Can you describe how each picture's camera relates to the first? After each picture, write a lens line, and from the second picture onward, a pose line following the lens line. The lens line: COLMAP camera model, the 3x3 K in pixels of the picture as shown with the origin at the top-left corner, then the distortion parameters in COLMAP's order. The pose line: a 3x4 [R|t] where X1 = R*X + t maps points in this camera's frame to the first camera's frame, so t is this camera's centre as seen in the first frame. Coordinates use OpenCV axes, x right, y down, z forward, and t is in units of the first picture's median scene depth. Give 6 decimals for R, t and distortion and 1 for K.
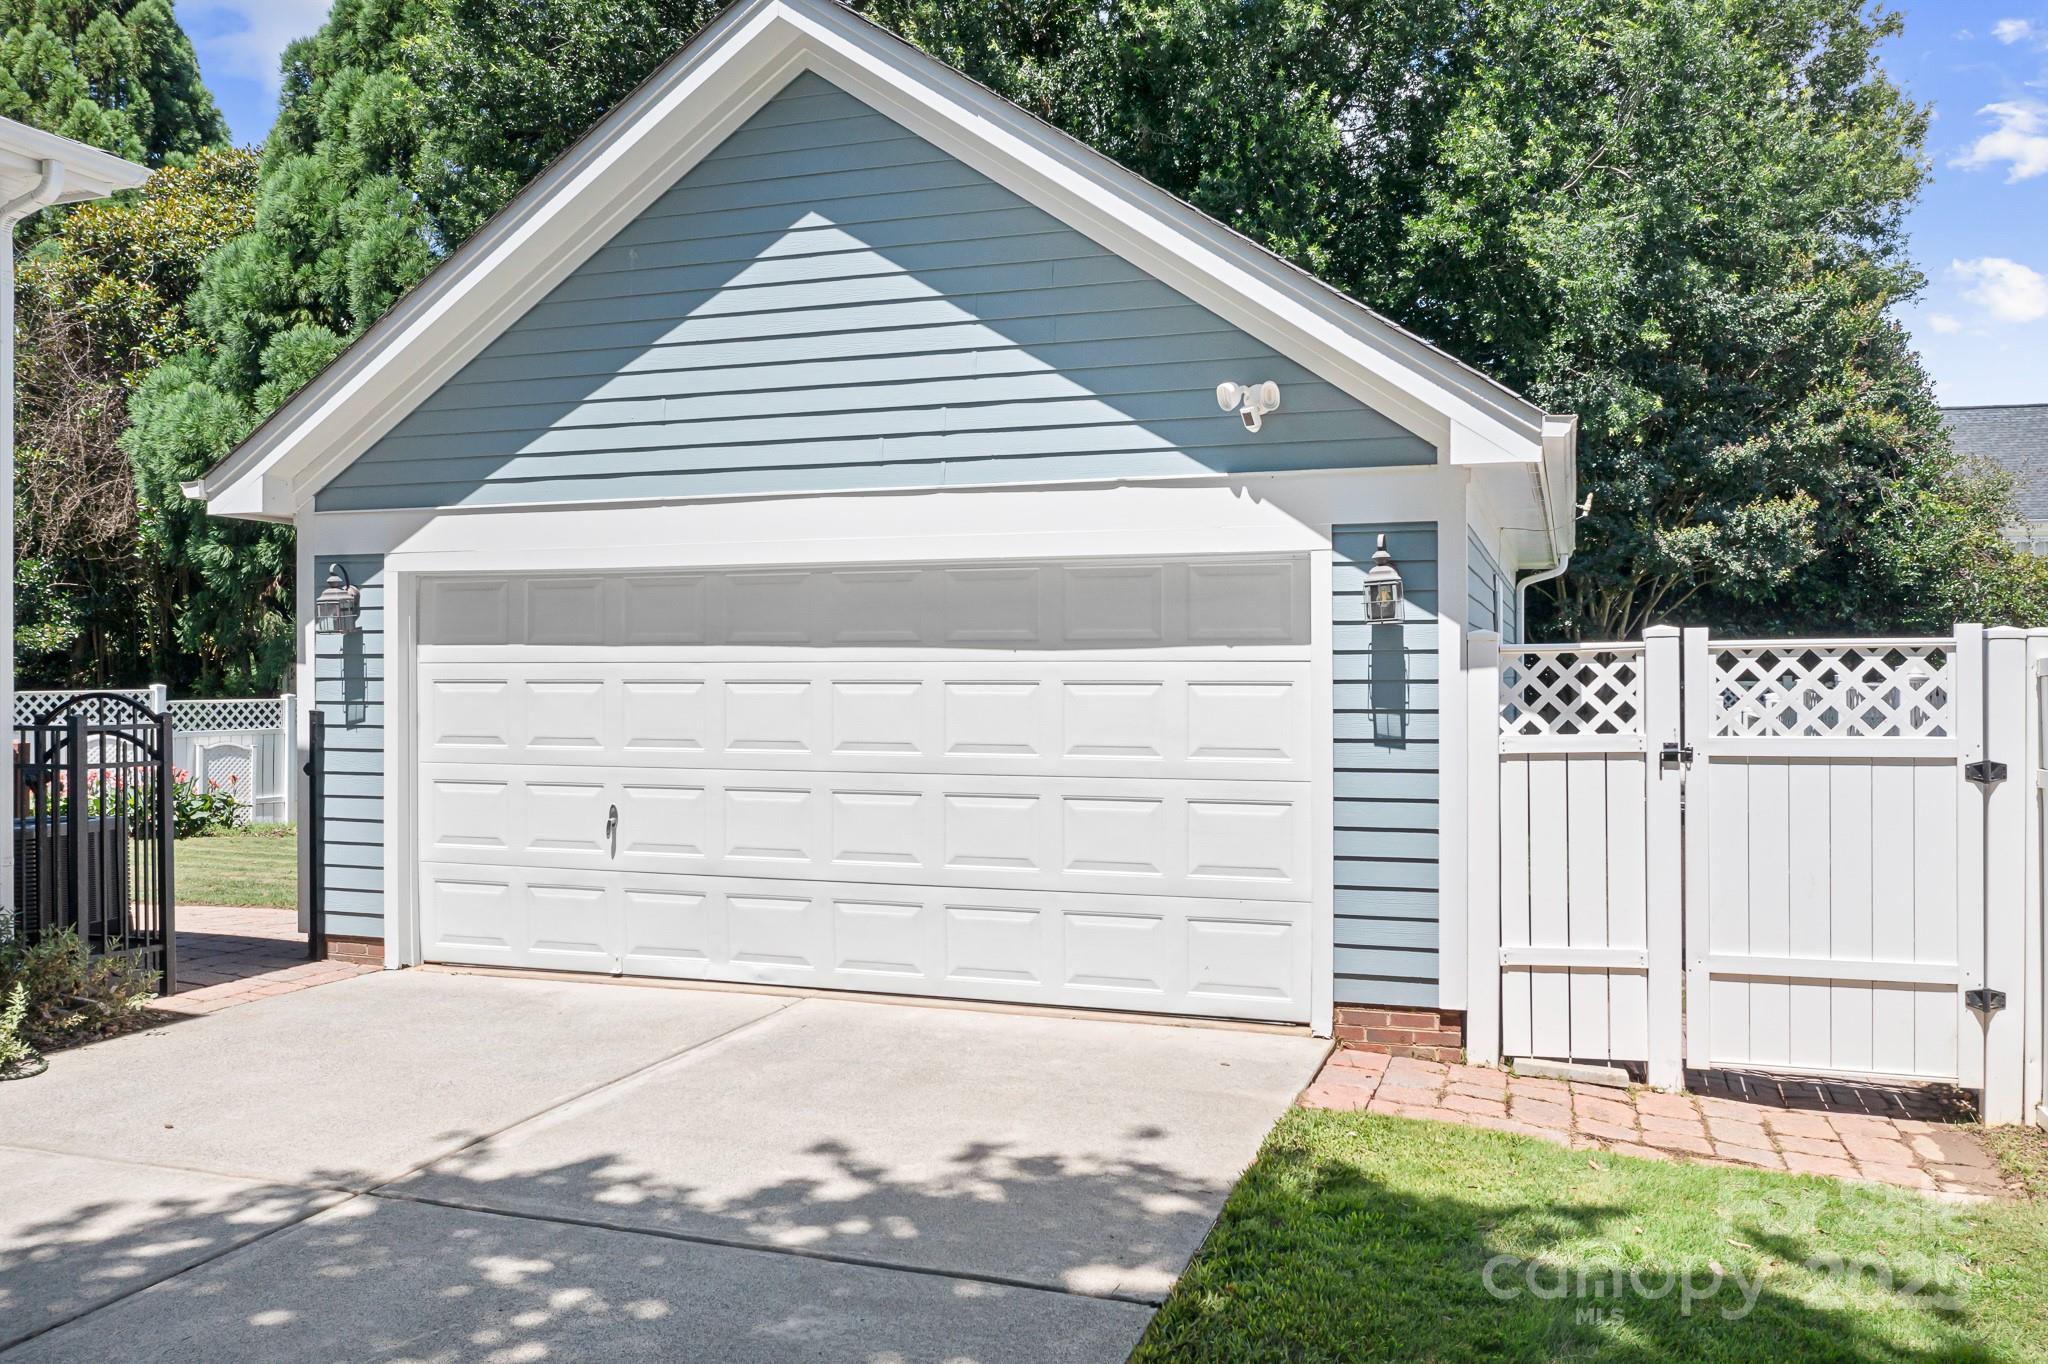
lens RADIAL K [[1622.3, 0, 1004.4], [0, 1622.3, 688.6], [0, 0, 1]] dist [-0.013546, 0.003761]
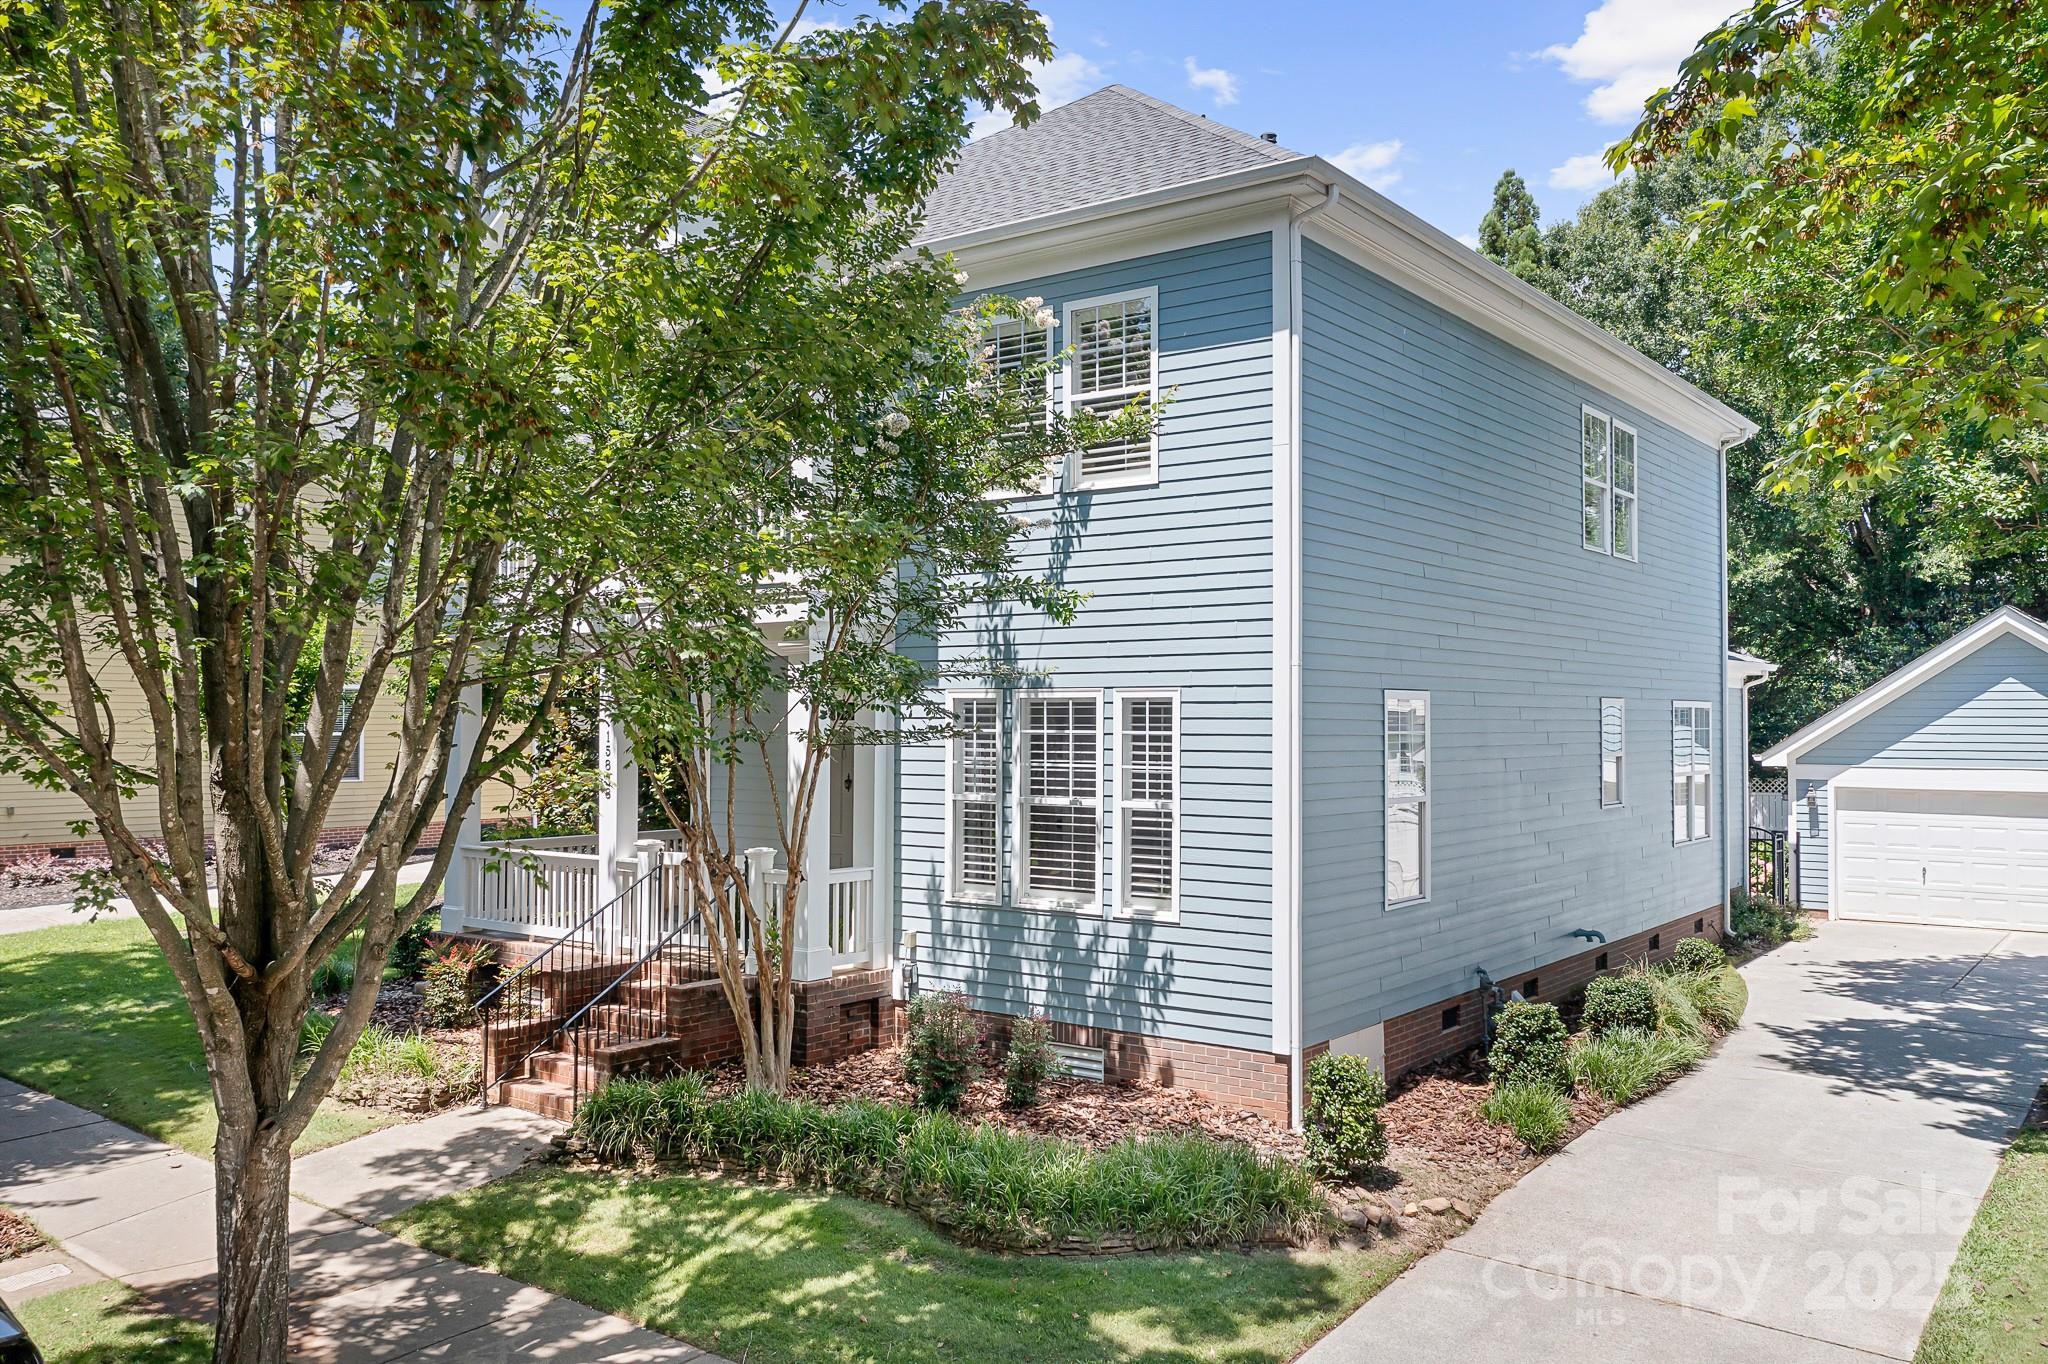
lens RADIAL K [[1631.8, 0, 1024.4], [0, 1631.8, 665.5], [0, 0, 1]] dist [-0.020468, 0.007840]
pose [[0.951203, -0.006705, -0.308493, -0.945431], [-0.004952, 0.999303, -0.036988, -0.191758], [0.308526, 0.036711, 0.950507, -2.502223]]
